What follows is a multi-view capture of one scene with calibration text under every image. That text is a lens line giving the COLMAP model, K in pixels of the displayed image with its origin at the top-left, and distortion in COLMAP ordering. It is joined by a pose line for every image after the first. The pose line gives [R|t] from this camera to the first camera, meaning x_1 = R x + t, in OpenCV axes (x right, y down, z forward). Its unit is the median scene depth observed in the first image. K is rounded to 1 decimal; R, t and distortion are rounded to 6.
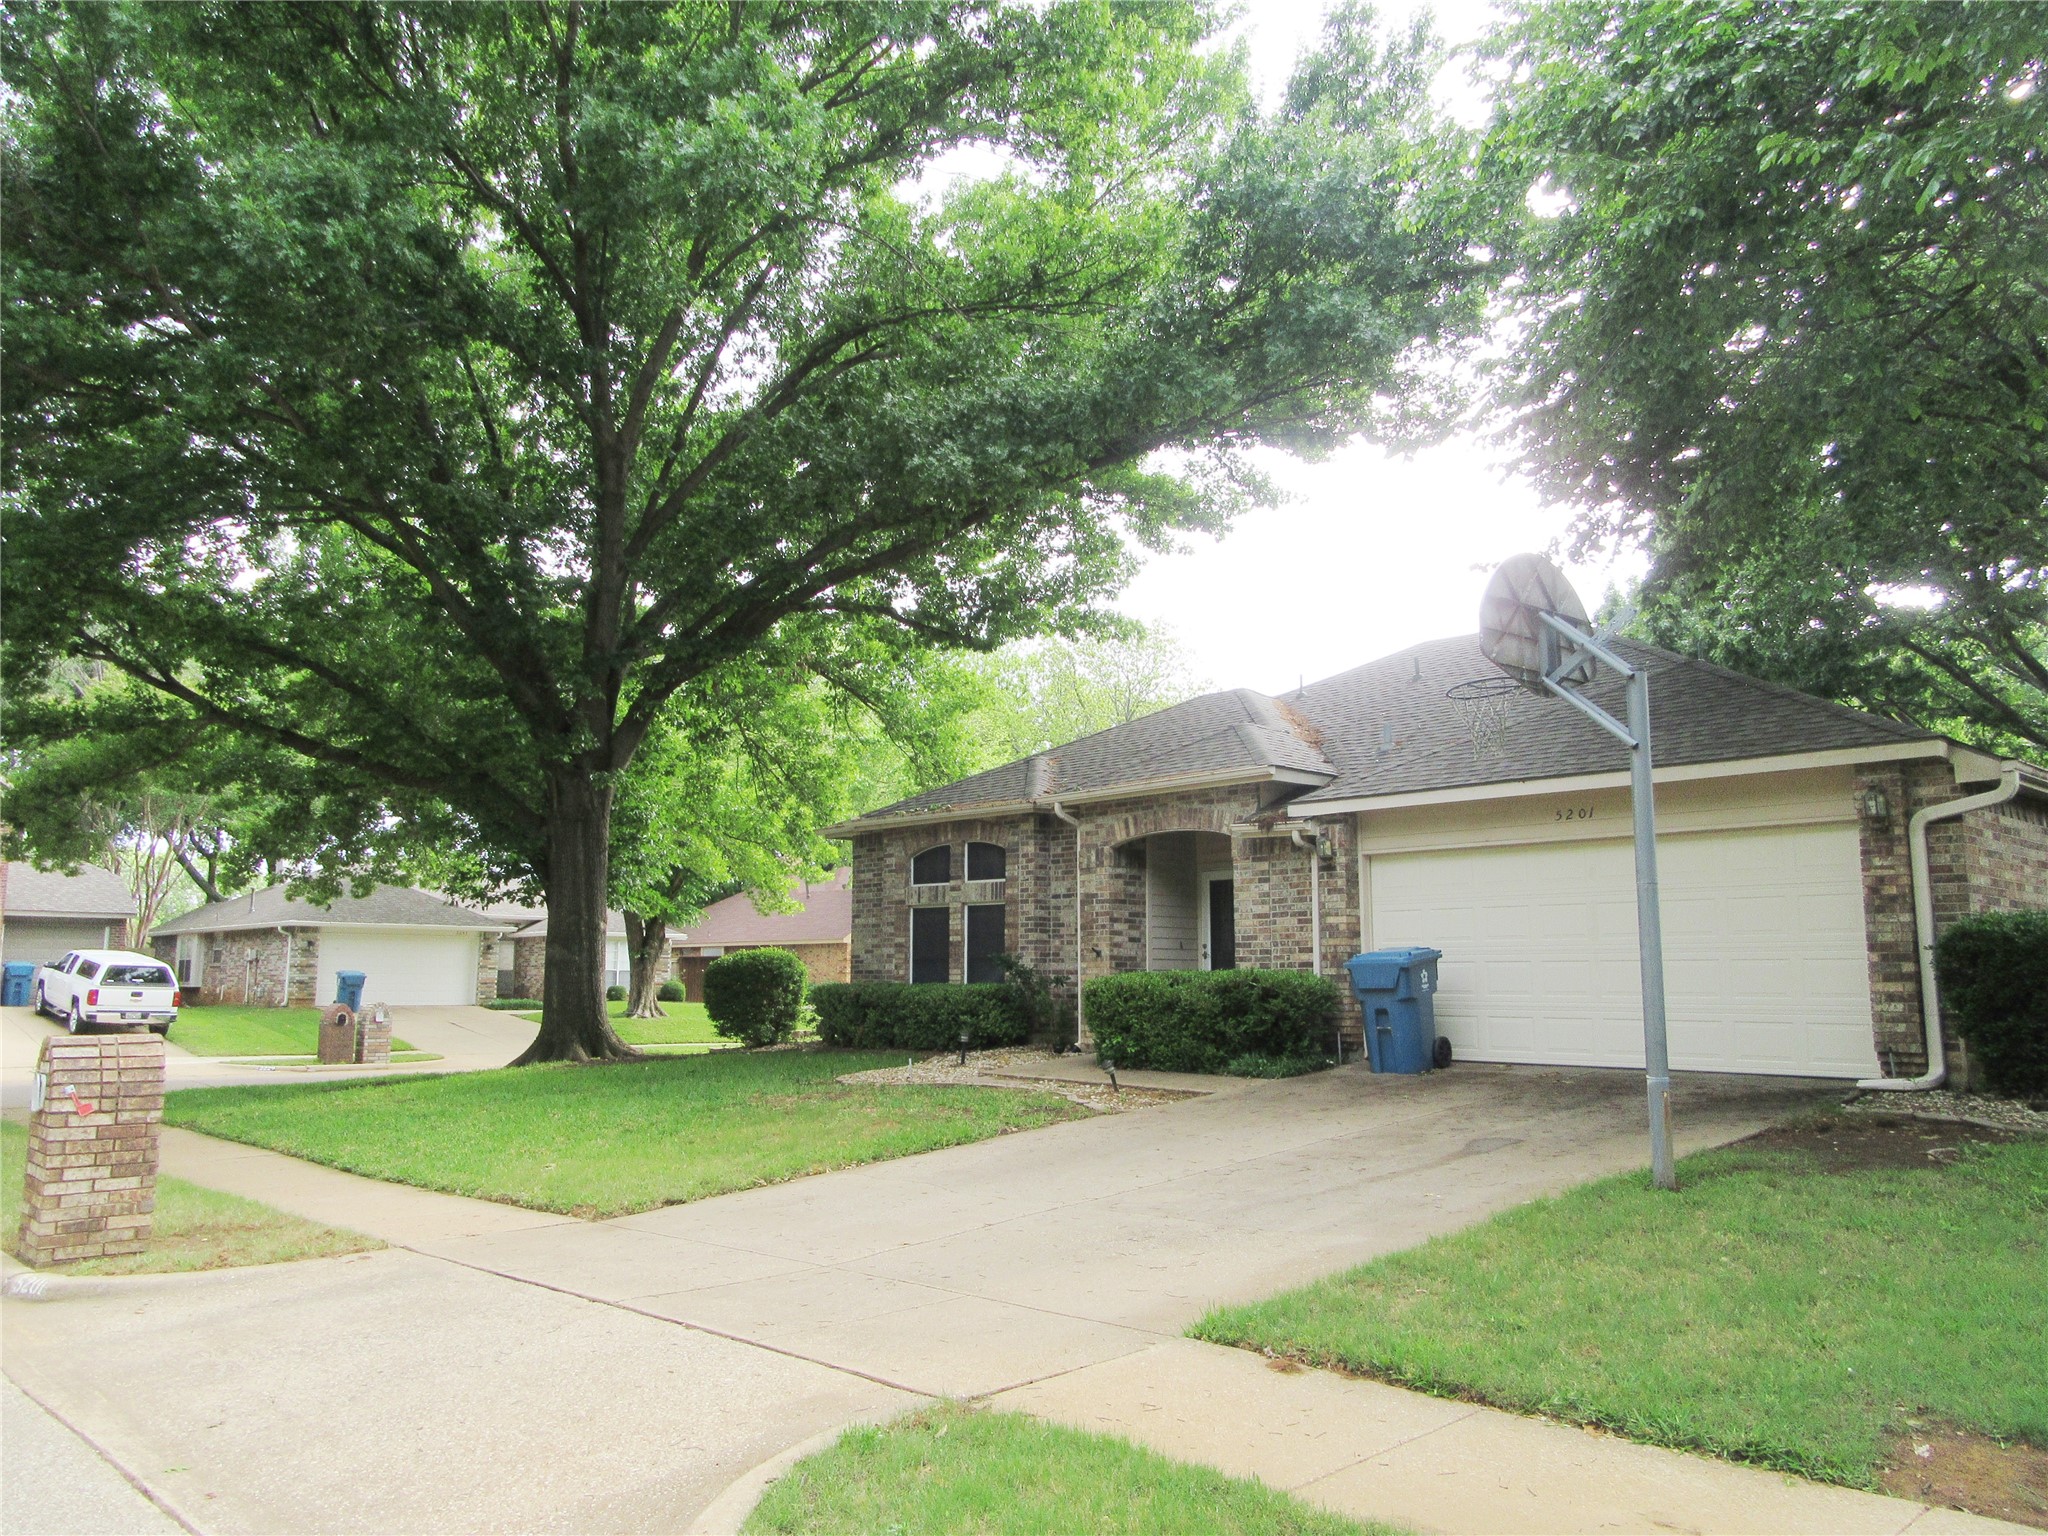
lens RADIAL K [[1518.4, 0, 1023.8], [0, 1518.4, 760.5], [0, 0, 1]] dist [-0.008134, 0.010067]
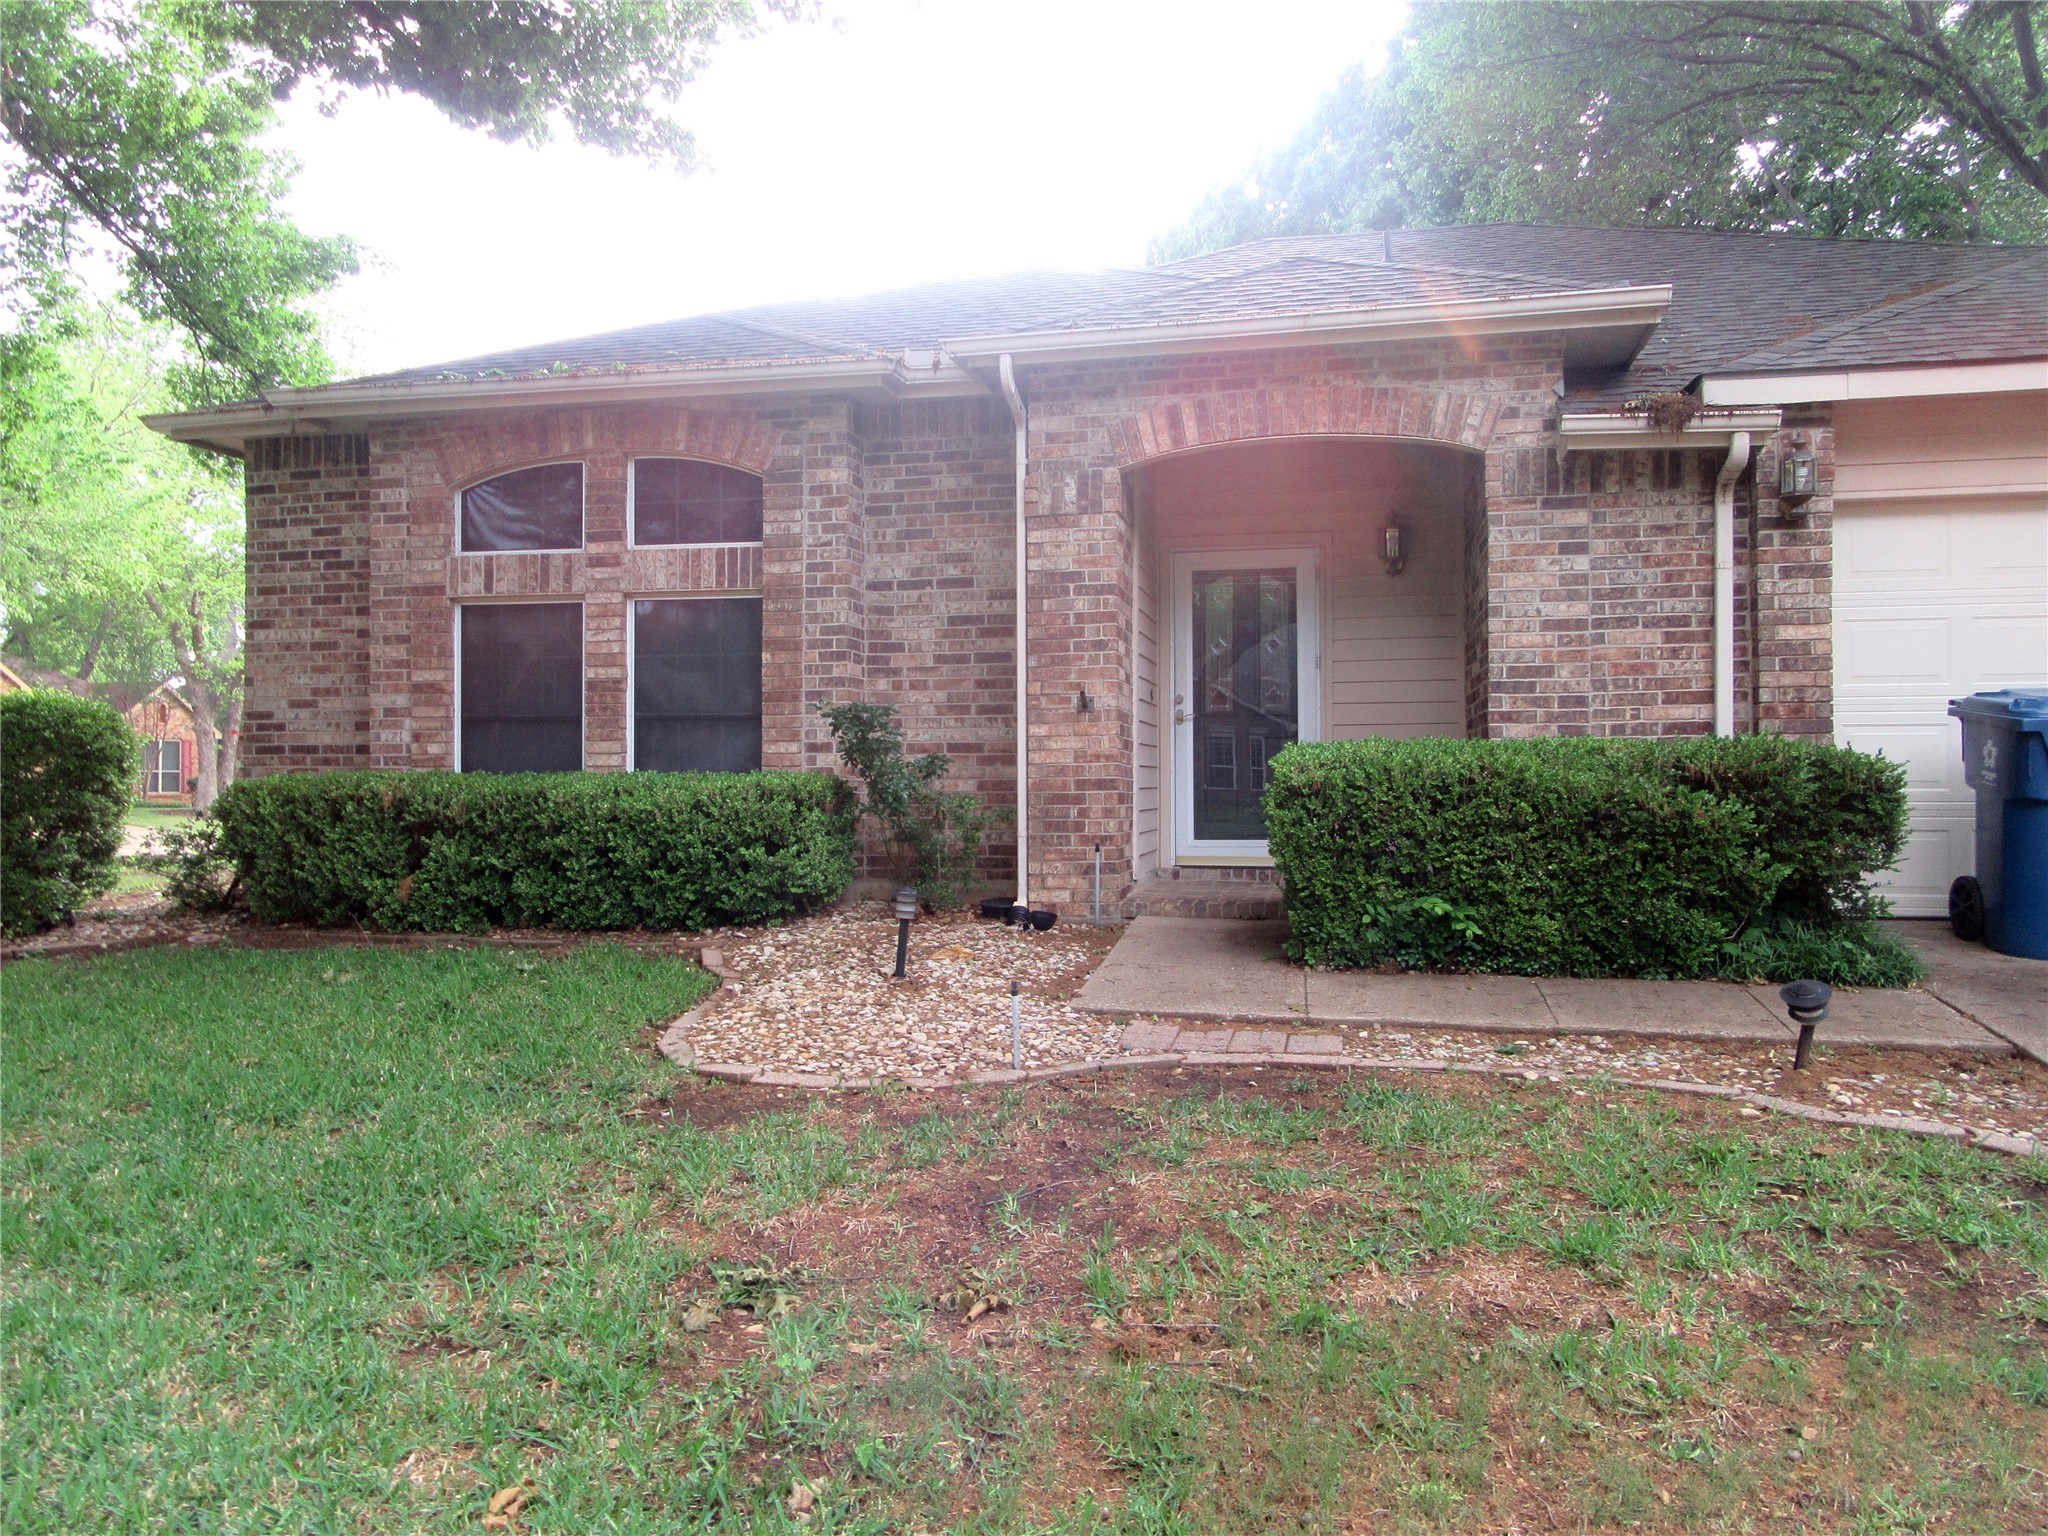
lens RADIAL K [[1518.4, 0, 1030.9], [0, 1518.4, 766.0], [0, 0, 1]] dist [-0.008134, 0.010067]
pose [[0.823294, 0.001581, 0.567613, -0.219181], [-0.078494, 0.990705, 0.111093, 0.096121], [-0.562161, -0.136017, 0.815766, 0.637707]]
